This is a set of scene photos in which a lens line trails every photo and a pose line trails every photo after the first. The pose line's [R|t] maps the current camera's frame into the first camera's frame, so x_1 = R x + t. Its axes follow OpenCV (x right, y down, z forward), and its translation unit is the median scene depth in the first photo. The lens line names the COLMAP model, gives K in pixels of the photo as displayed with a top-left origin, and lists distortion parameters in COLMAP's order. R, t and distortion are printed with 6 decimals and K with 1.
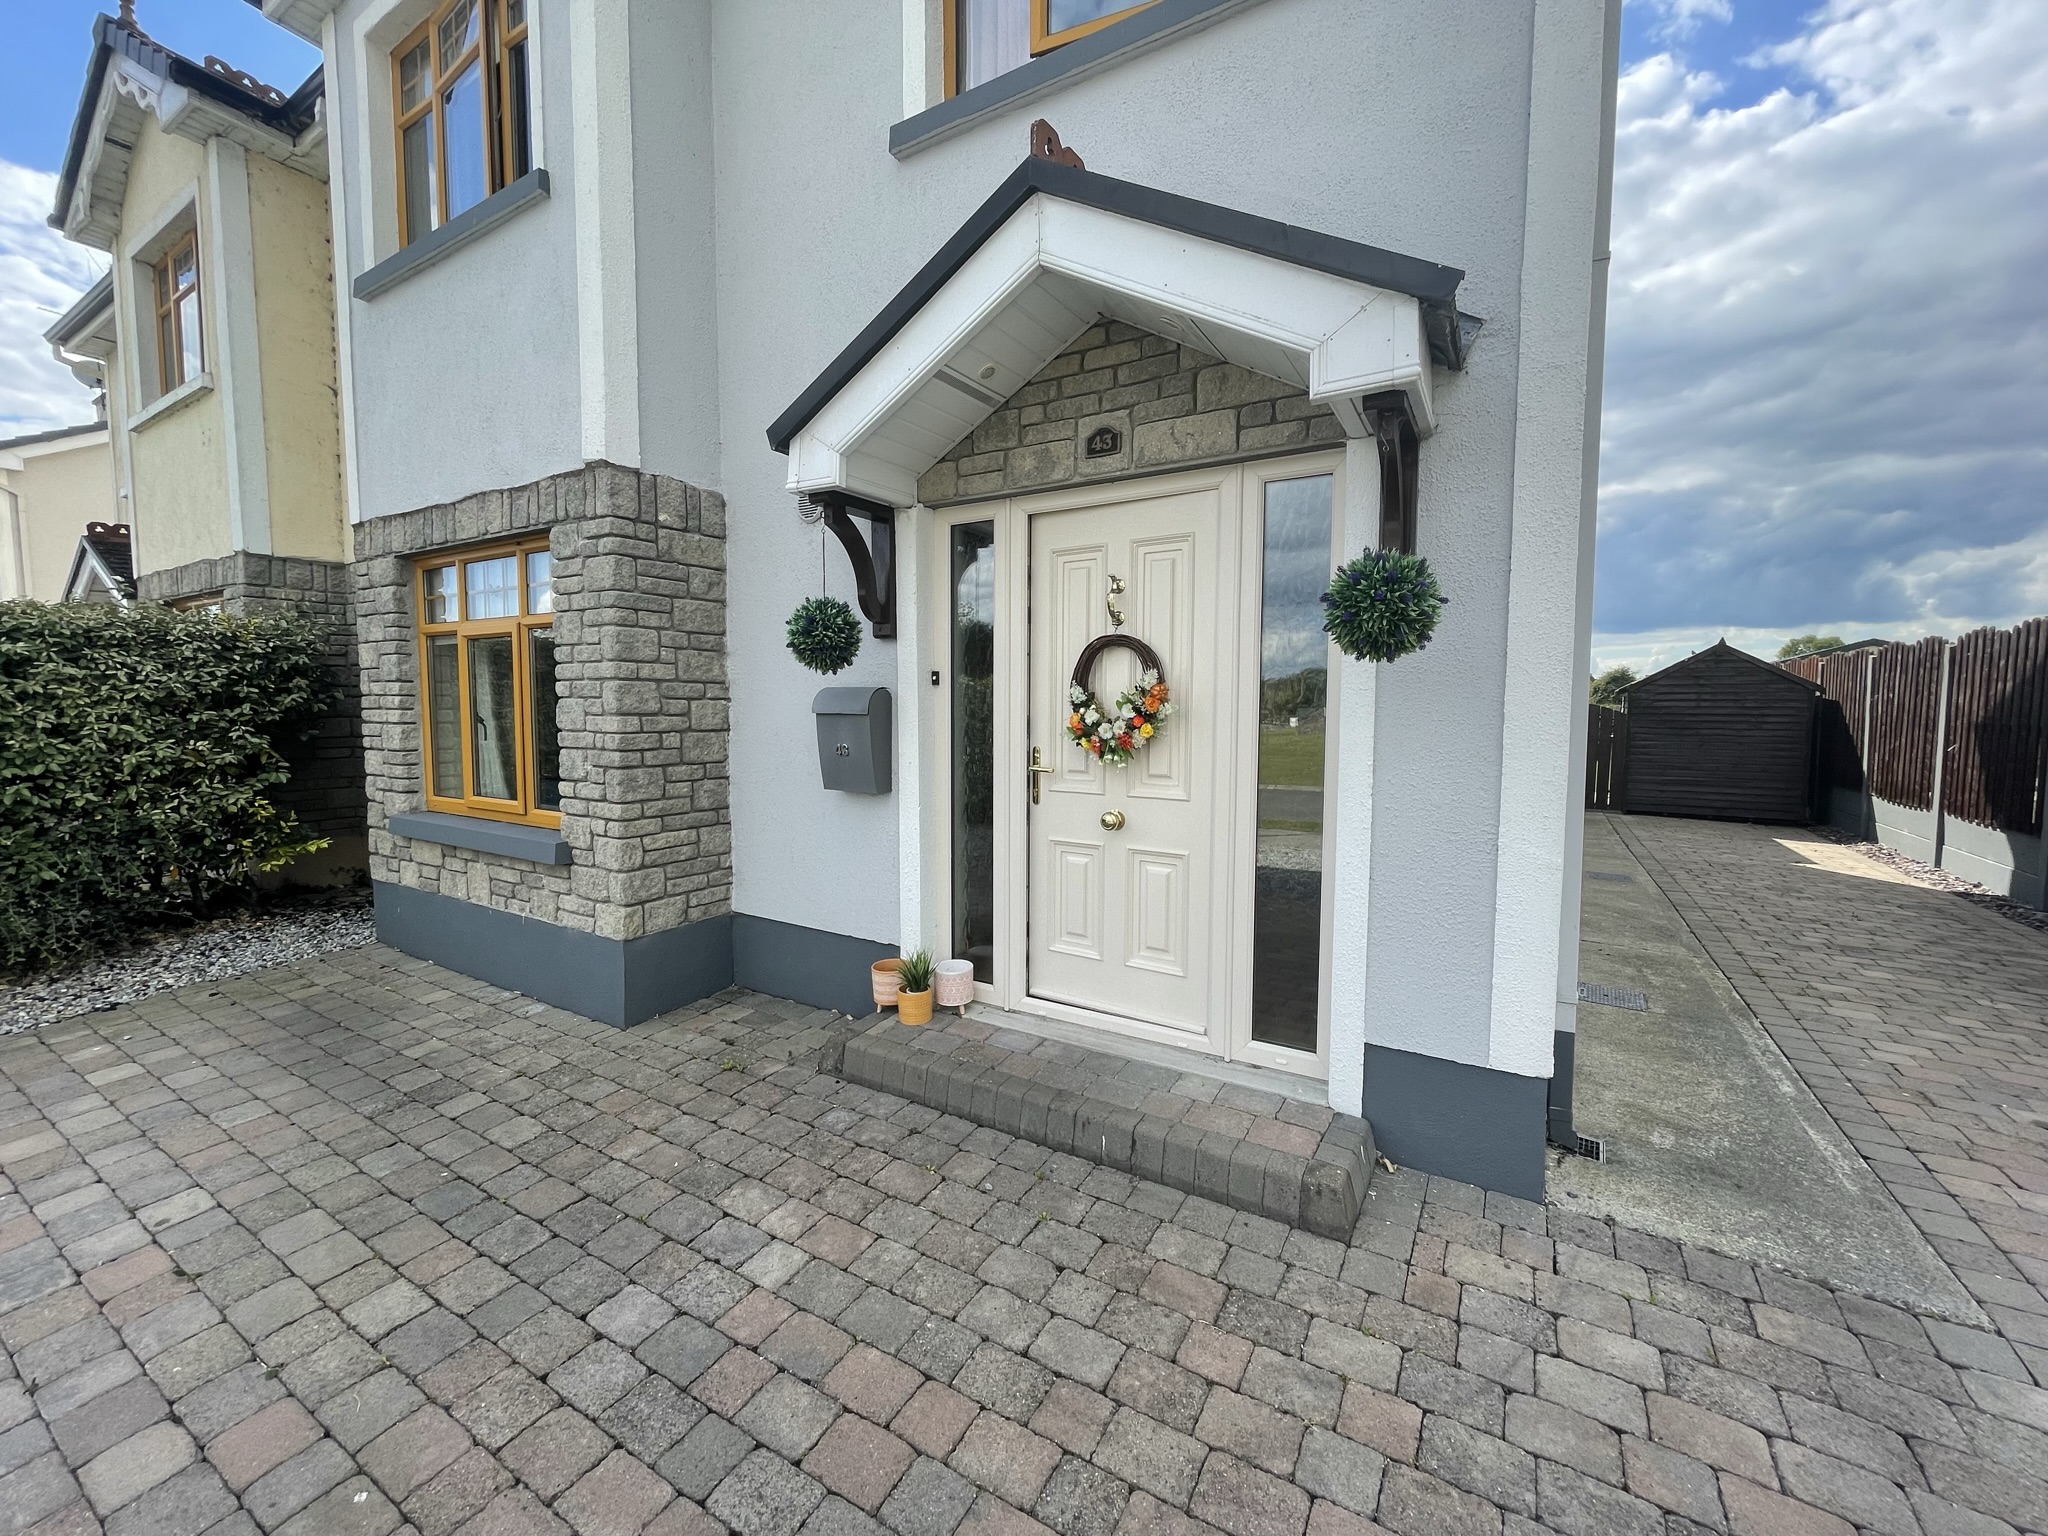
lens RADIAL K [[826.4, 0, 1014.5], [0, 826.4, 761.8], [0, 0, 1]] dist [-0.001738, 0.000114]
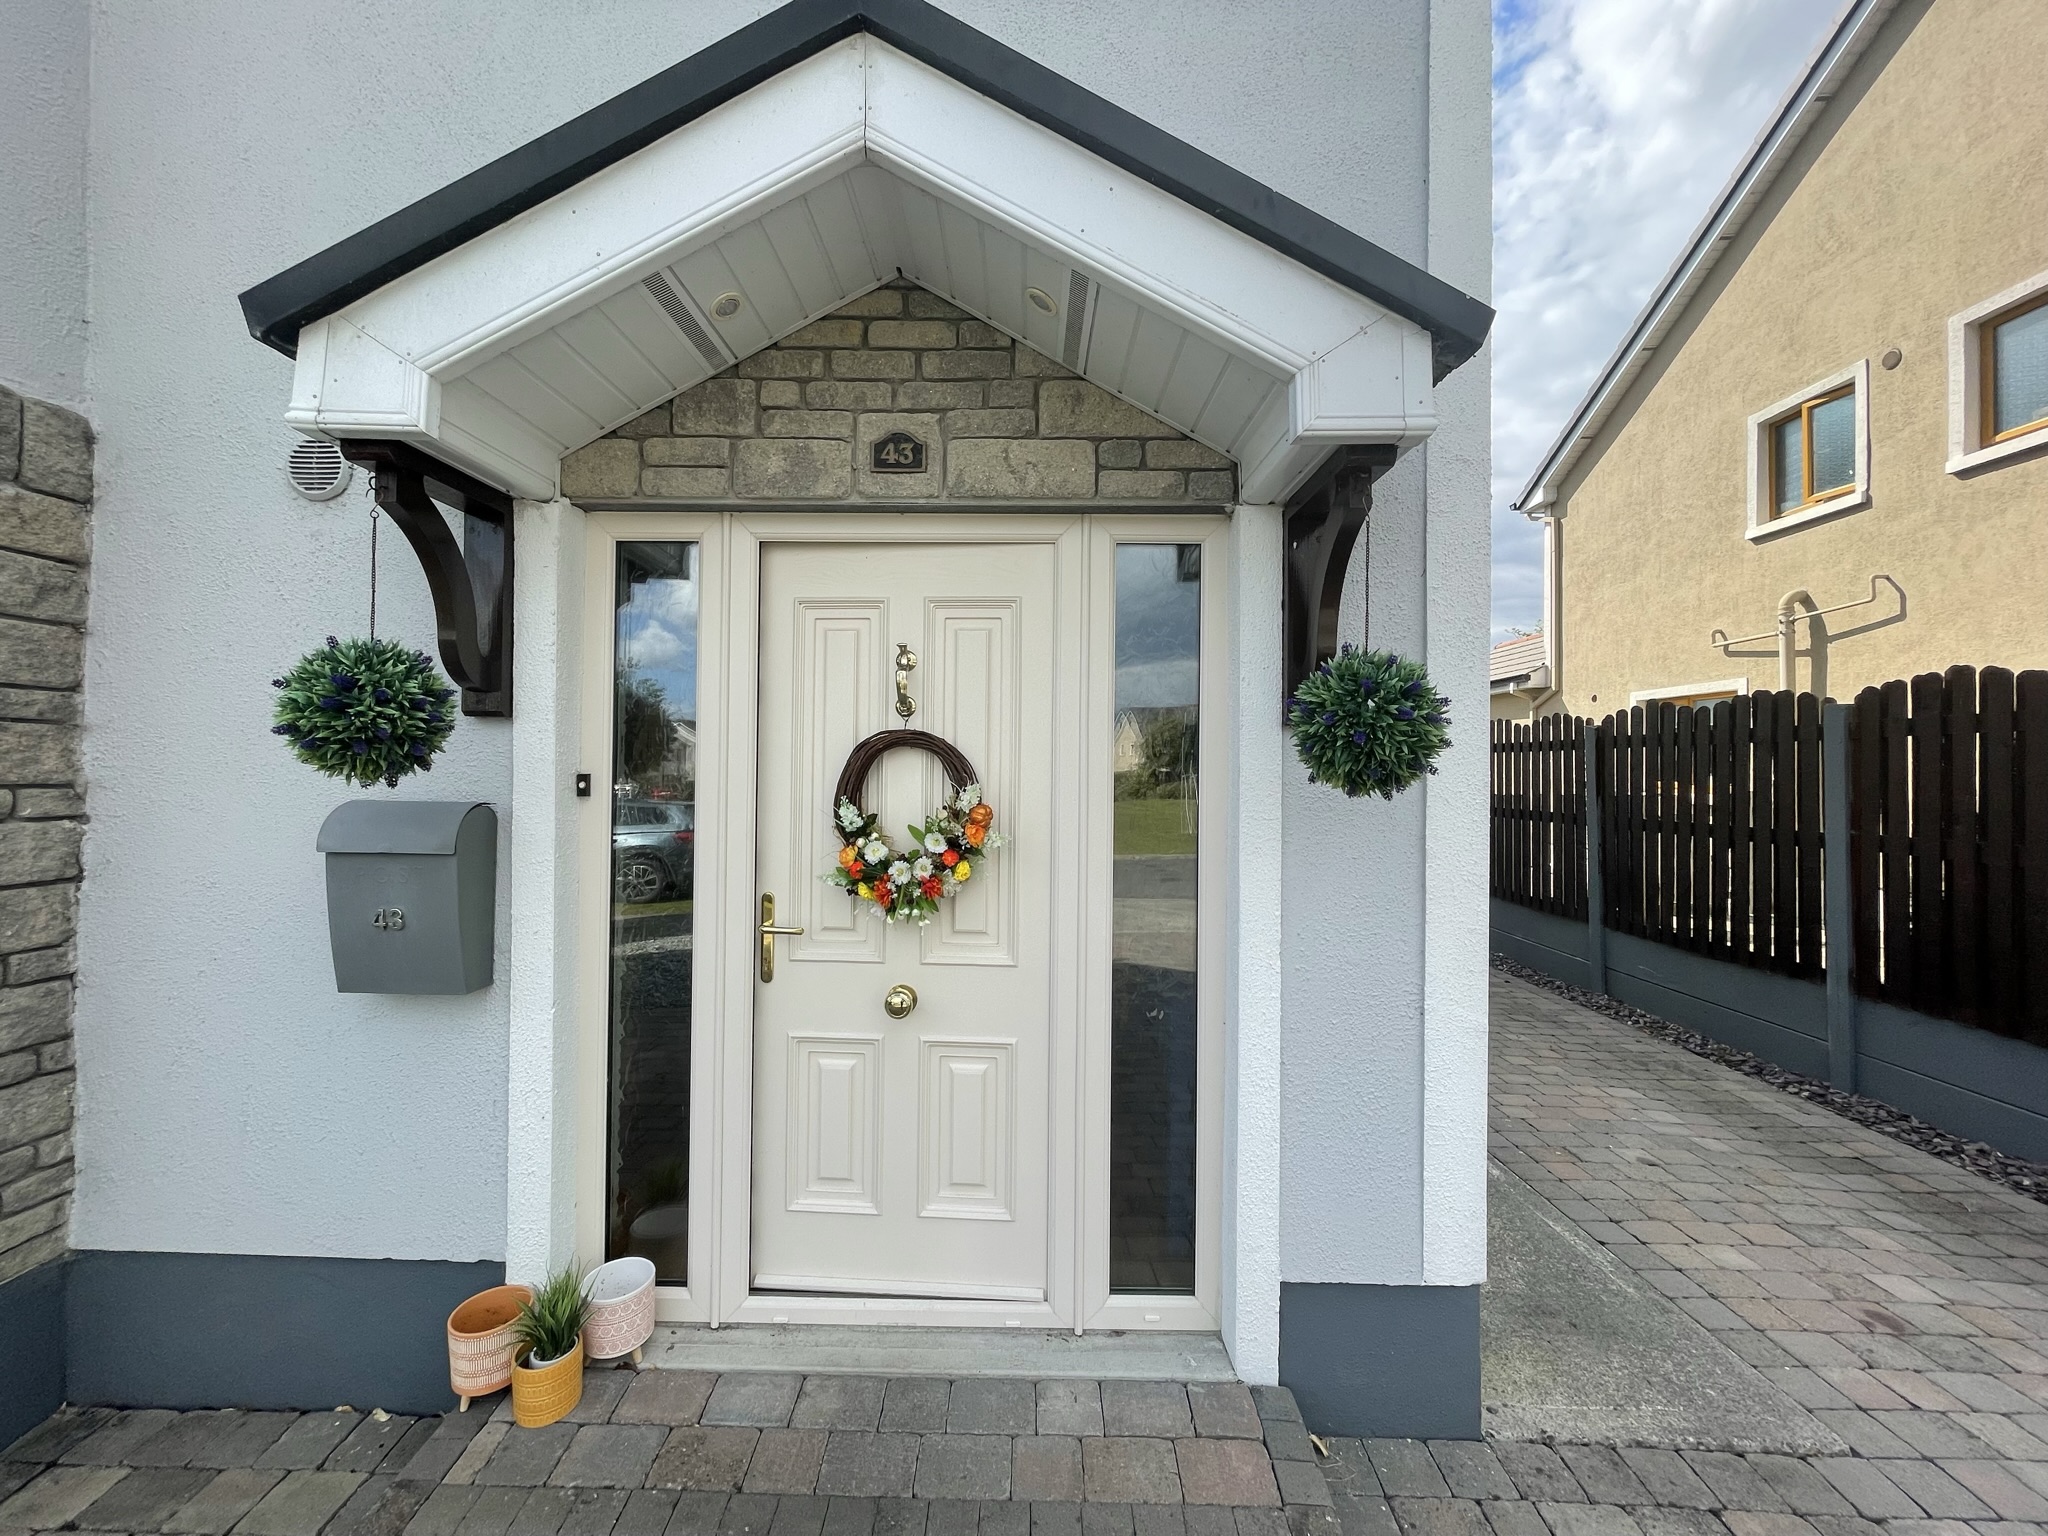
lens RADIAL K [[830.0, 0, 1020.0], [0, 830.0, 760.4], [0, 0, 1]] dist [-0.001207, 0.000669]
pose [[0.860057, 0.011973, 0.510058, -0.147778], [0.028116, 0.997093, -0.070815, -0.076184], [-0.509423, 0.075245, 0.857220, 0.357760]]
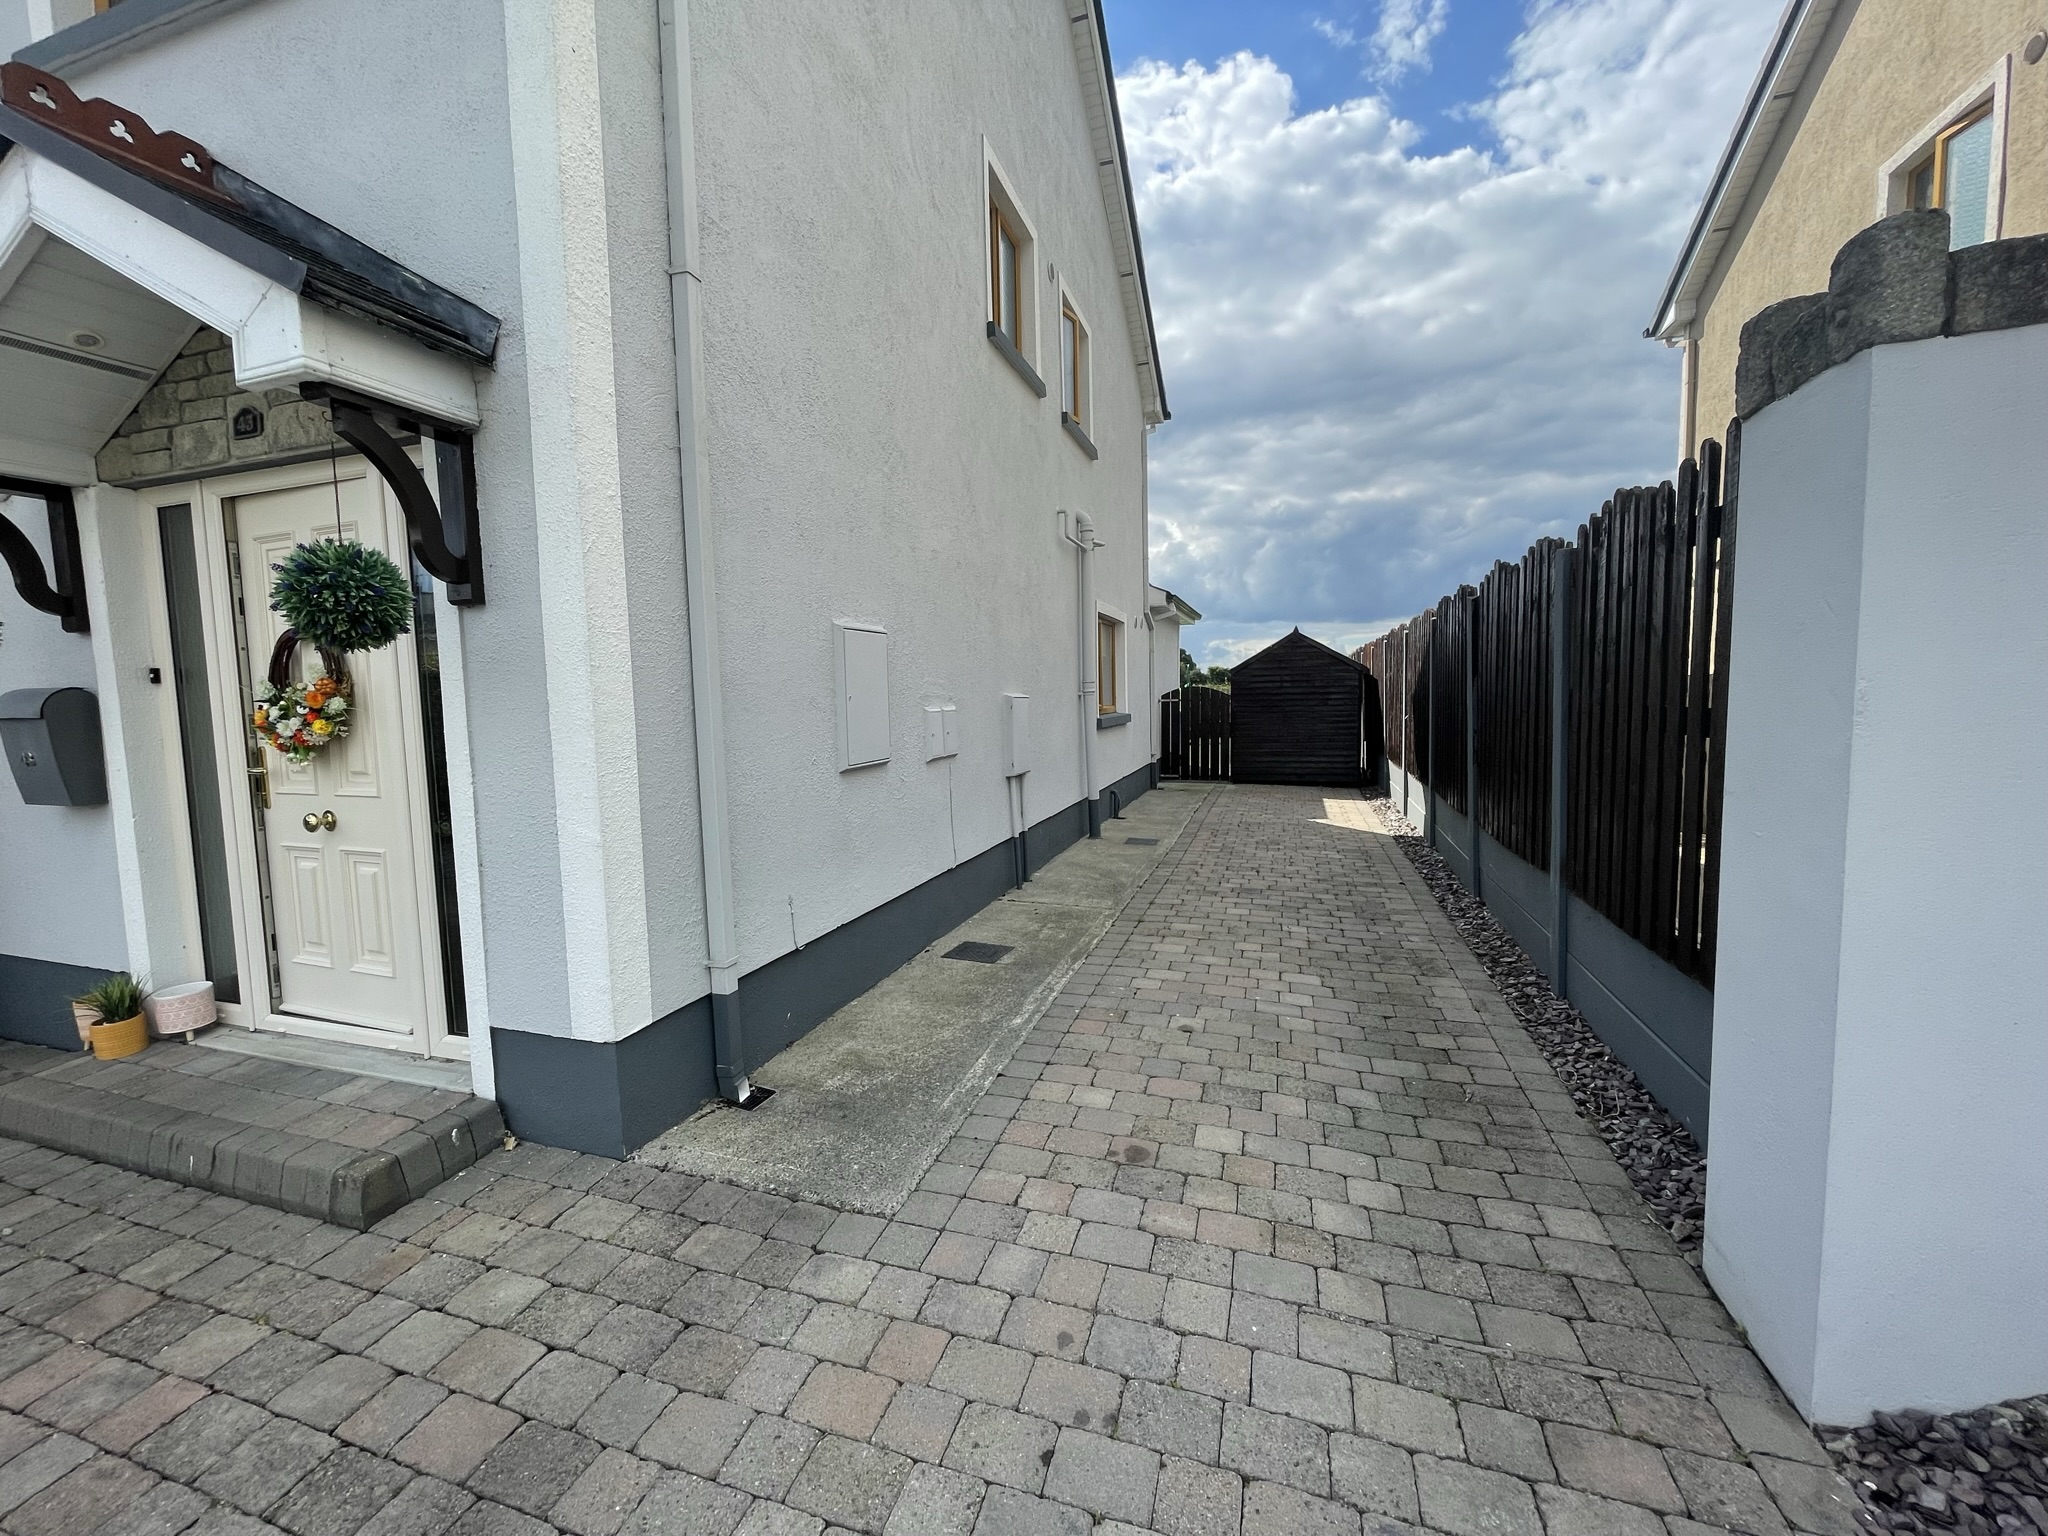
lens RADIAL K [[830.0, 0, 1020.0], [0, 830.0, 760.4], [0, 0, 1]] dist [-0.001207, 0.000669]
pose [[0.972672, -0.042150, 0.228325, 0.698476], [0.040134, 0.999104, 0.013467, 0.019875], [-0.228688, -0.003936, 0.973492, -0.120710]]
